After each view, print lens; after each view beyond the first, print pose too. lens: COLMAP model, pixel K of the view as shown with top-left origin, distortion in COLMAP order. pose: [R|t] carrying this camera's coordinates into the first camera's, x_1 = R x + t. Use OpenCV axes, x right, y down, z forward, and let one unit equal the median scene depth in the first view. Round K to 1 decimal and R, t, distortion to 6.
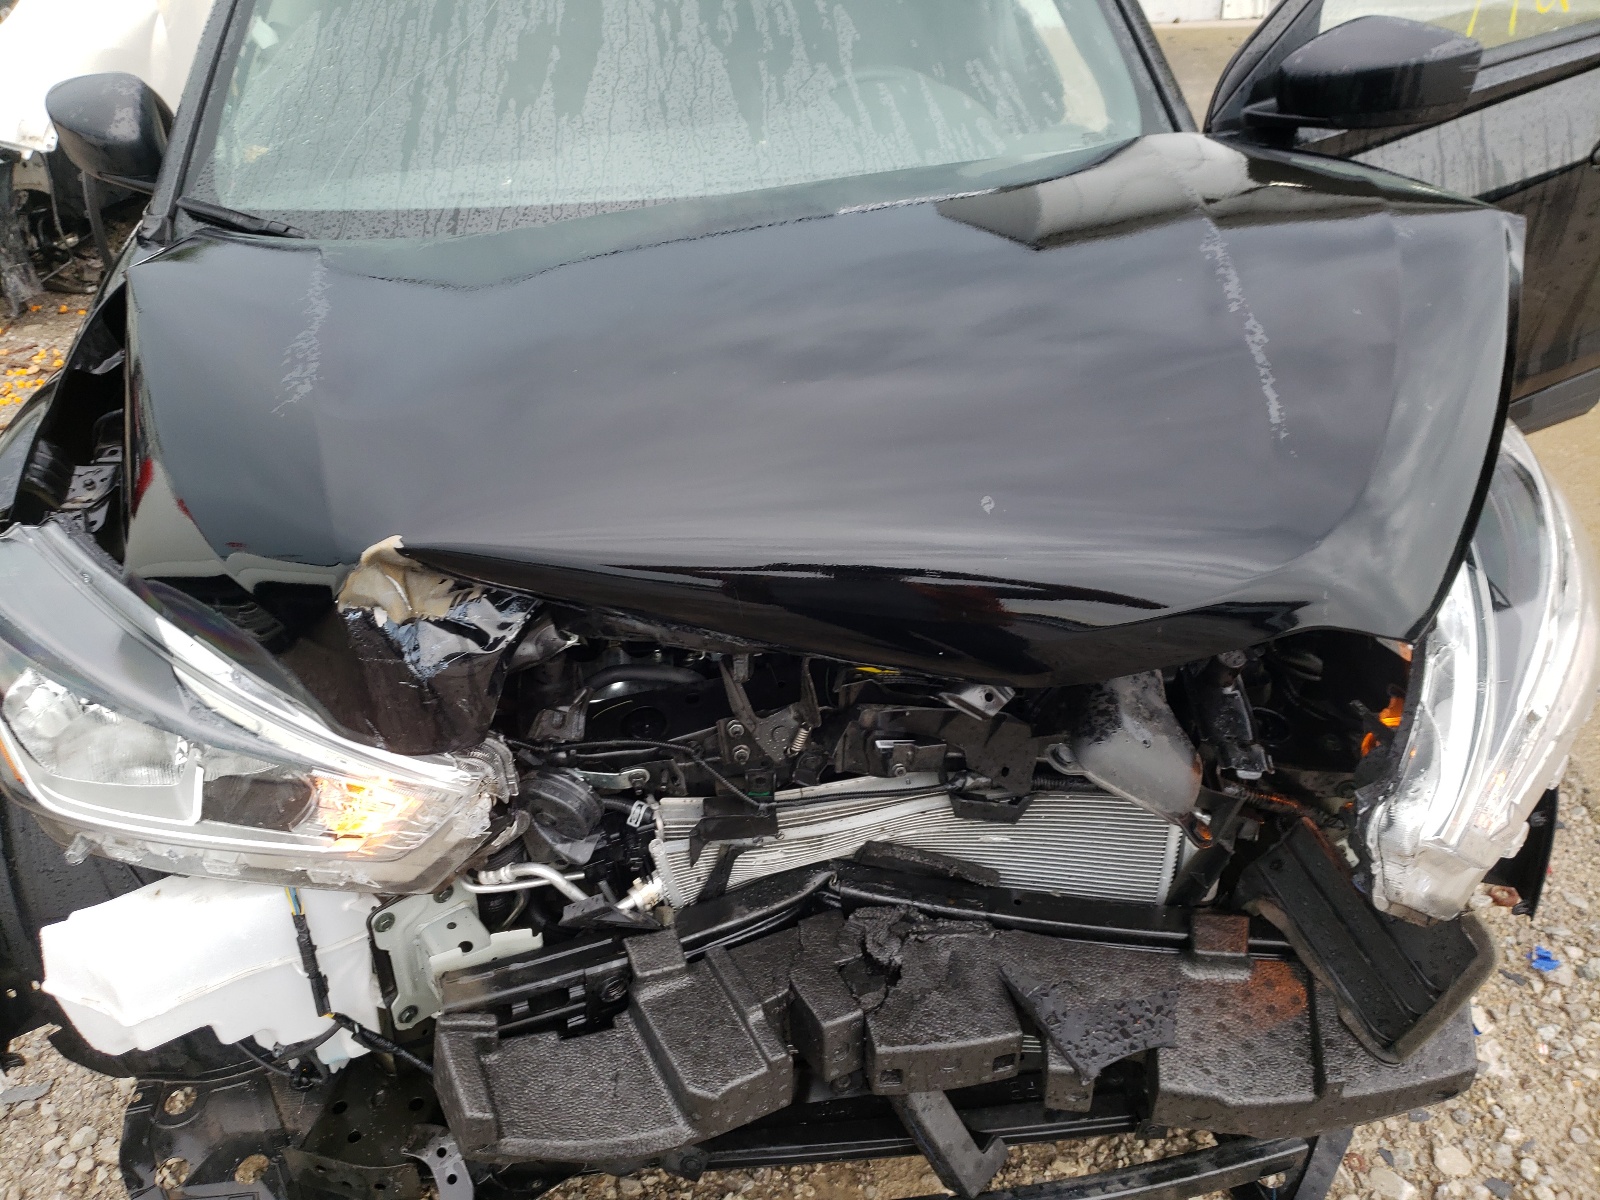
lens RADIAL K [[1254.3, 0, 793.1], [0, 1254.3, 602.0], [0, 0, 1]] dist [-0.009053, 0.011907]
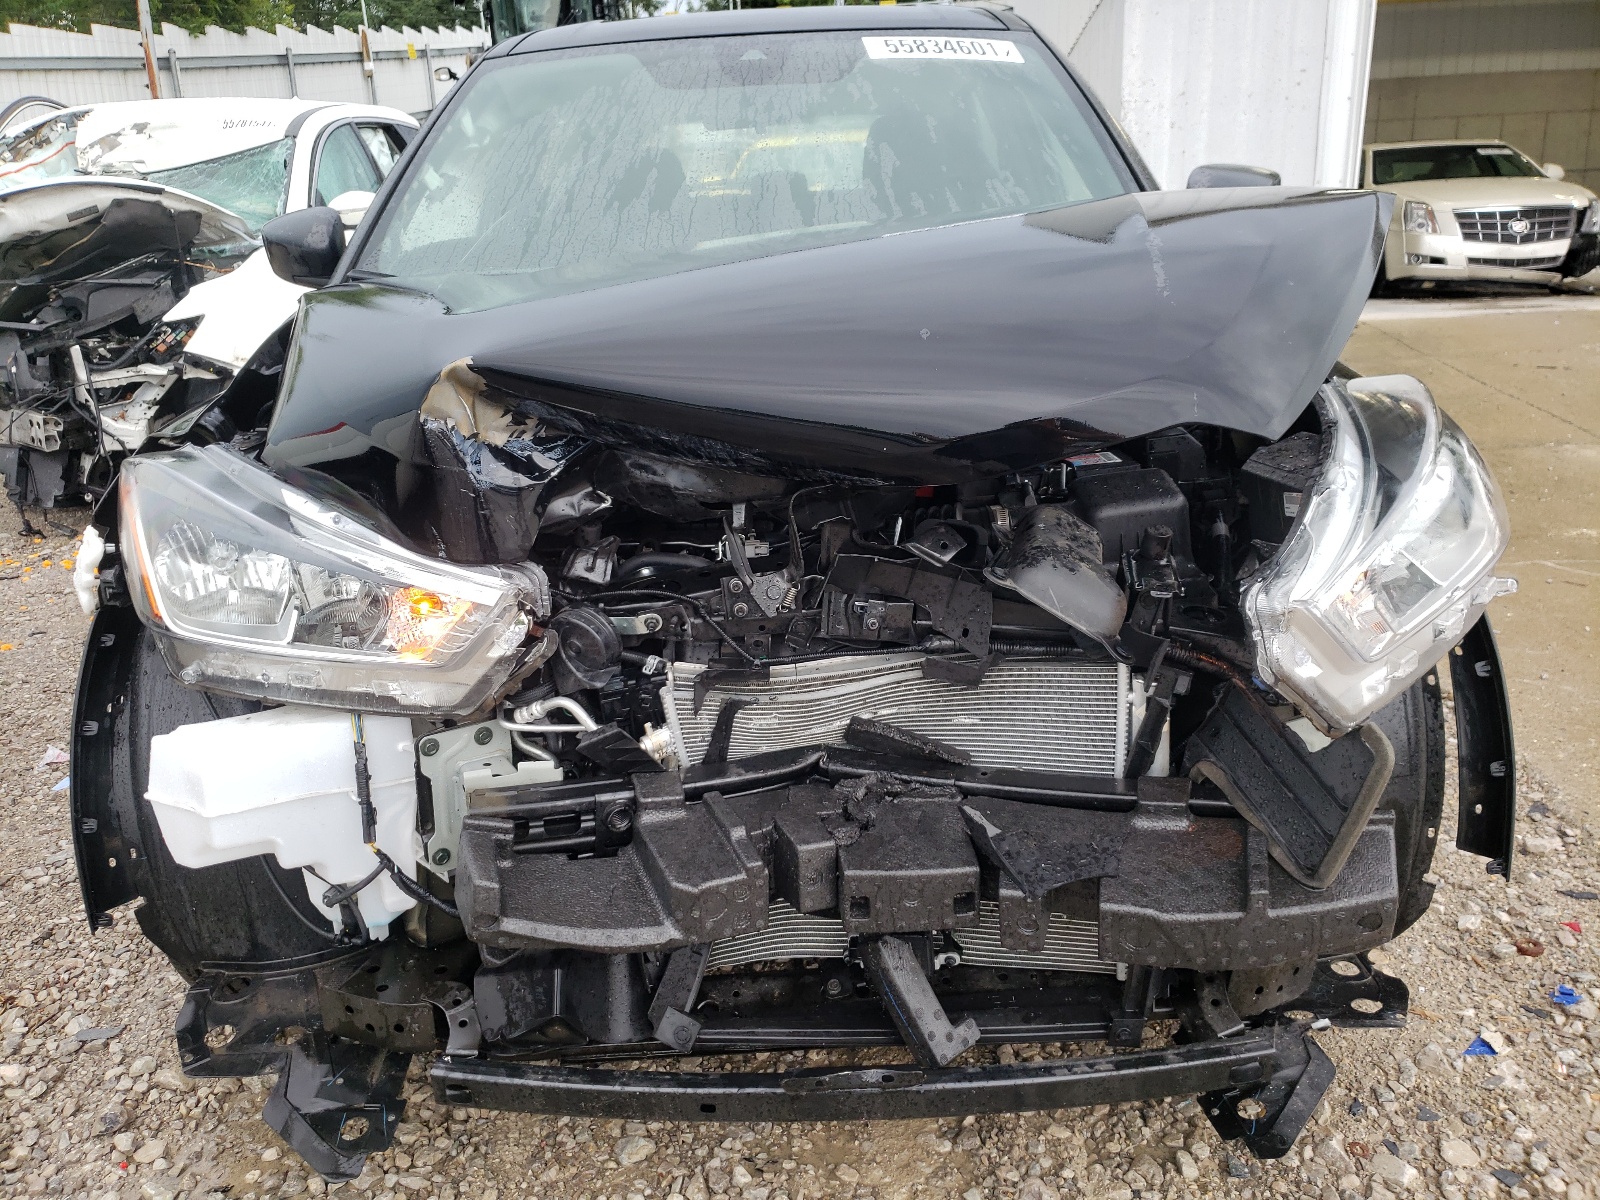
lens RADIAL K [[1254.3, 0, 805.9], [0, 1254.3, 597.7], [0, 0, 1]] dist [-0.009053, 0.011907]
pose [[0.995404, 0.029026, -0.091265, 0.121694], [-0.050703, 0.968176, -0.245081, 0.381113], [0.081246, 0.248582, 0.965197, -0.128678]]
